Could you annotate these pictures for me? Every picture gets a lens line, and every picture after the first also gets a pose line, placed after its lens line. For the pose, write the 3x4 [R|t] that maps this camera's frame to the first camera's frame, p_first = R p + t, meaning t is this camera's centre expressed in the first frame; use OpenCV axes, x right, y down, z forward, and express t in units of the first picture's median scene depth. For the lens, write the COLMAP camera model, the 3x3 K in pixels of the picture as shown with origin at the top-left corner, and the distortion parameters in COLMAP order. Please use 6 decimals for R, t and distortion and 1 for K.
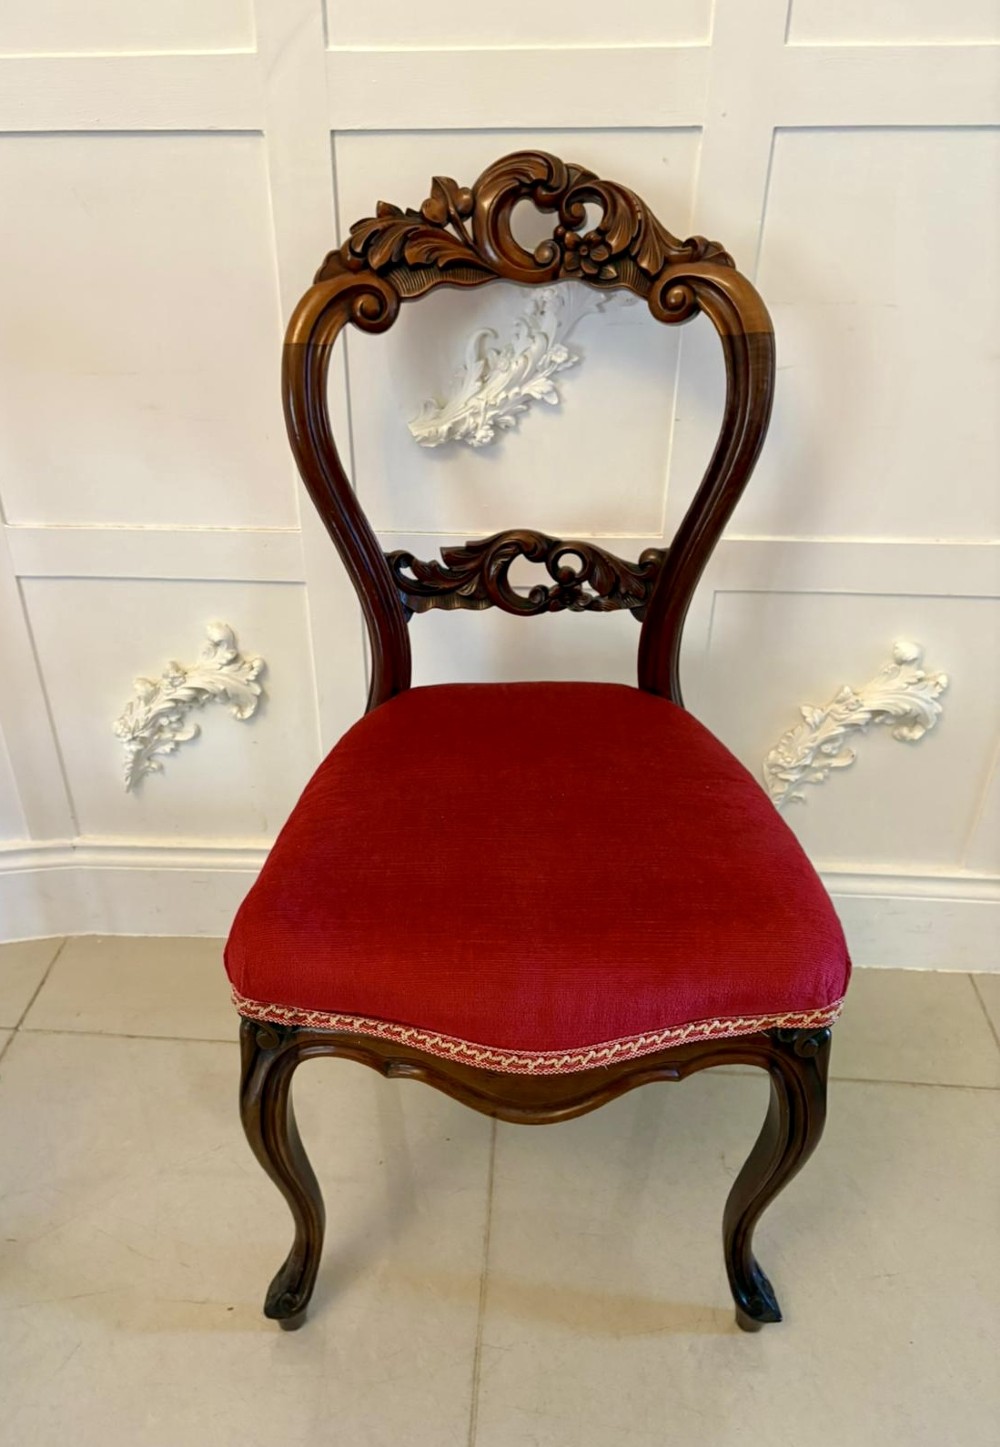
lens RADIAL K [[1118.6, 0, 453.3], [0, 1118.6, 712.9], [0, 0, 1]] dist [0.010341, -0.001606]
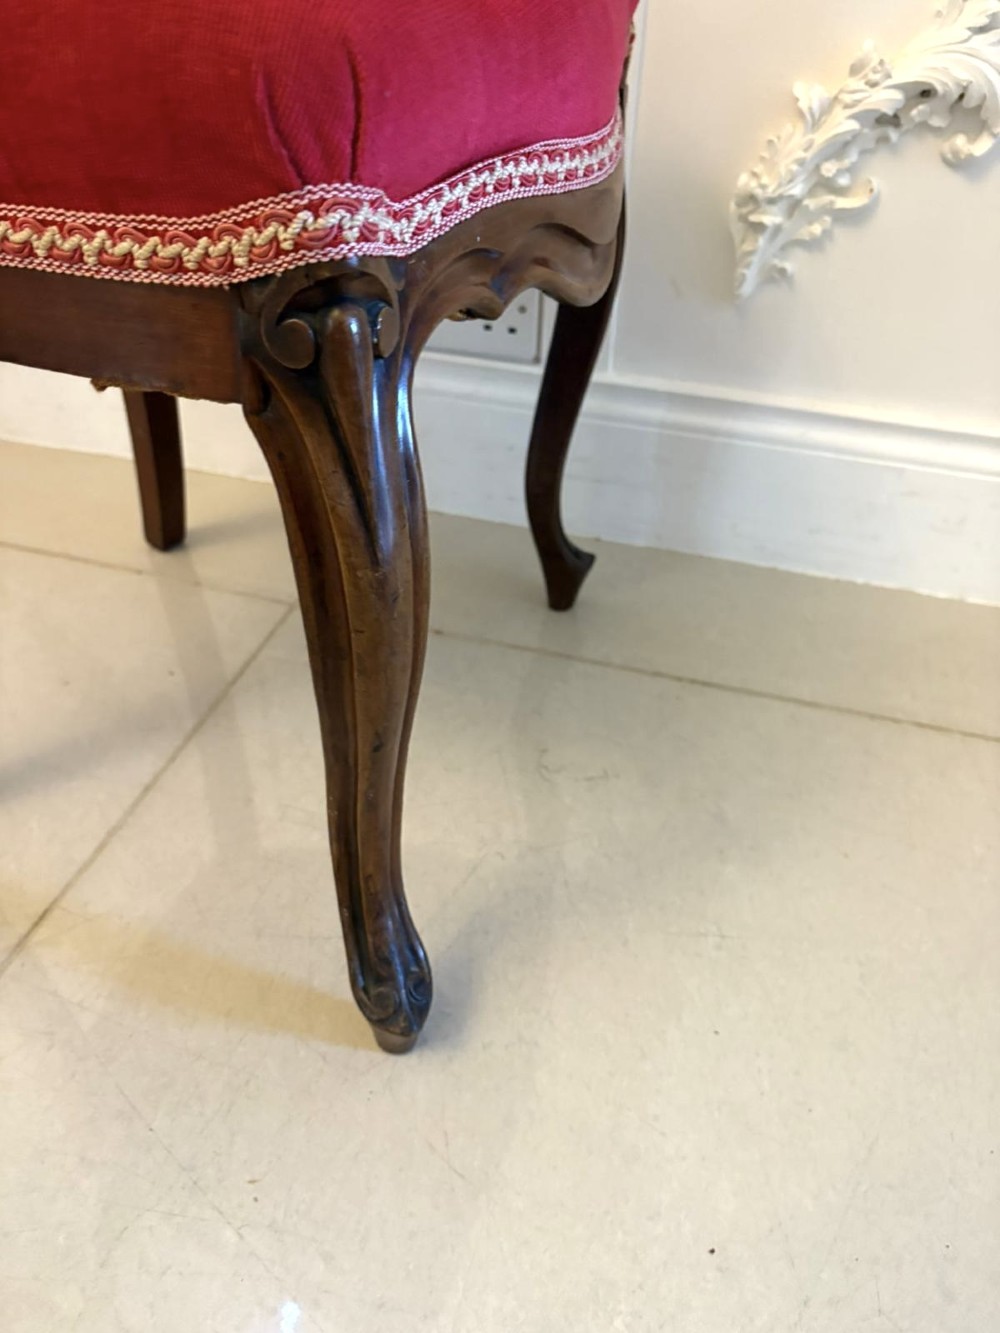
lens RADIAL K [[1064.5, 0, 514.8], [0, 1064.5, 674.5], [0, 0, 1]] dist [0.023496, -0.031391]
pose [[0.981126, 0.154433, -0.116371, 0.278982], [-0.138786, 0.981440, 0.132337, 0.257279], [0.134648, -0.113689, 0.984350, 0.365690]]
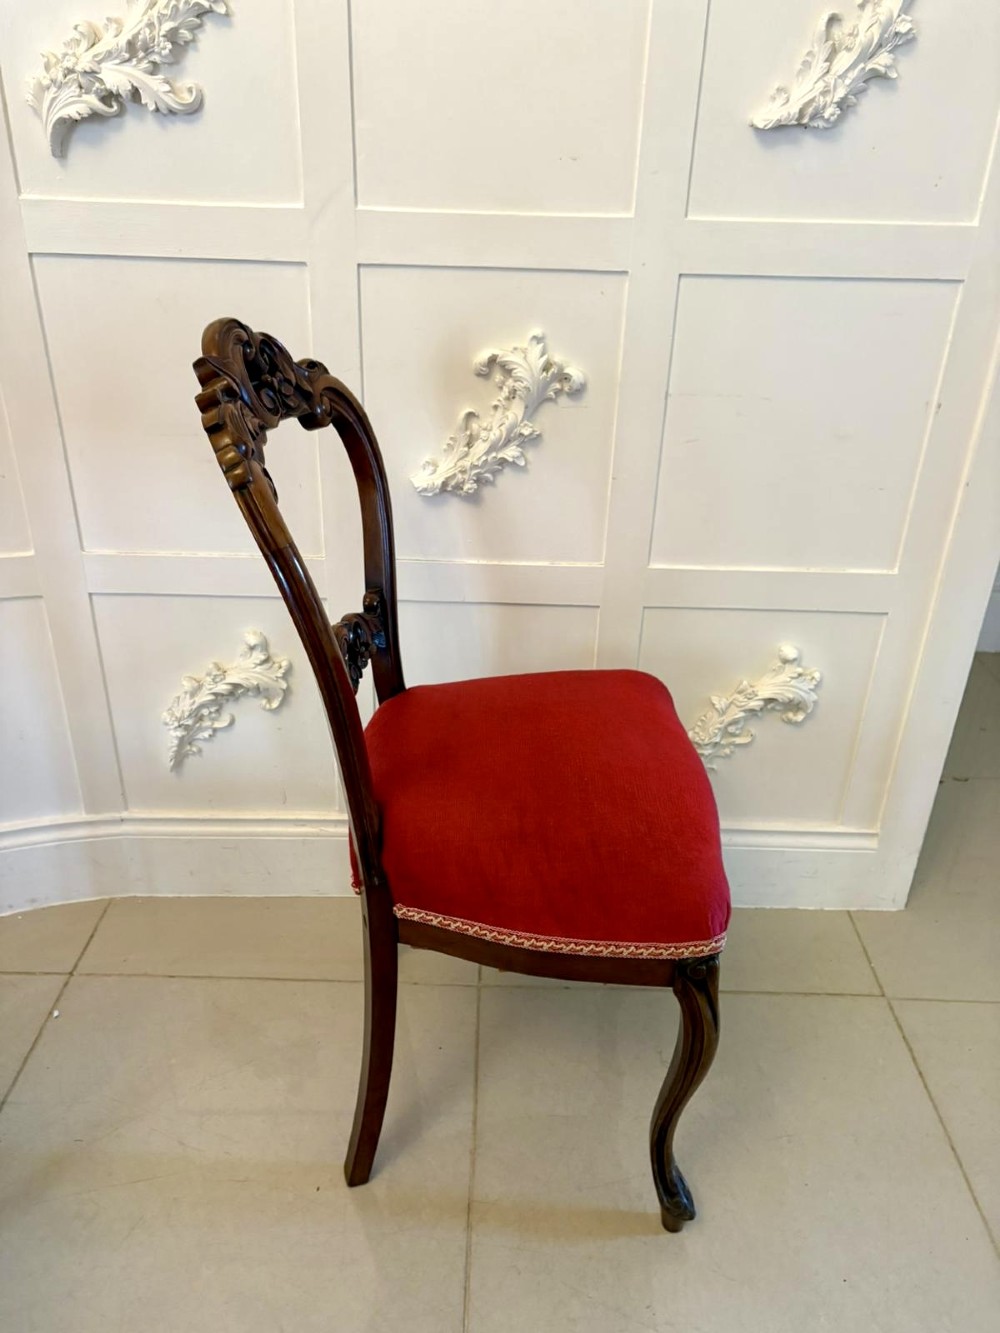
lens RADIAL K [[1038.2, 0, 500.9], [0, 1038.2, 647.5], [0, 0, 1]] dist [0.025762, -0.006613]
pose [[0.995931, -0.000040, 0.090116, -0.039991], [0.007689, 0.996391, -0.084534, 0.037862], [-0.089787, 0.084883, 0.992337, -0.175039]]
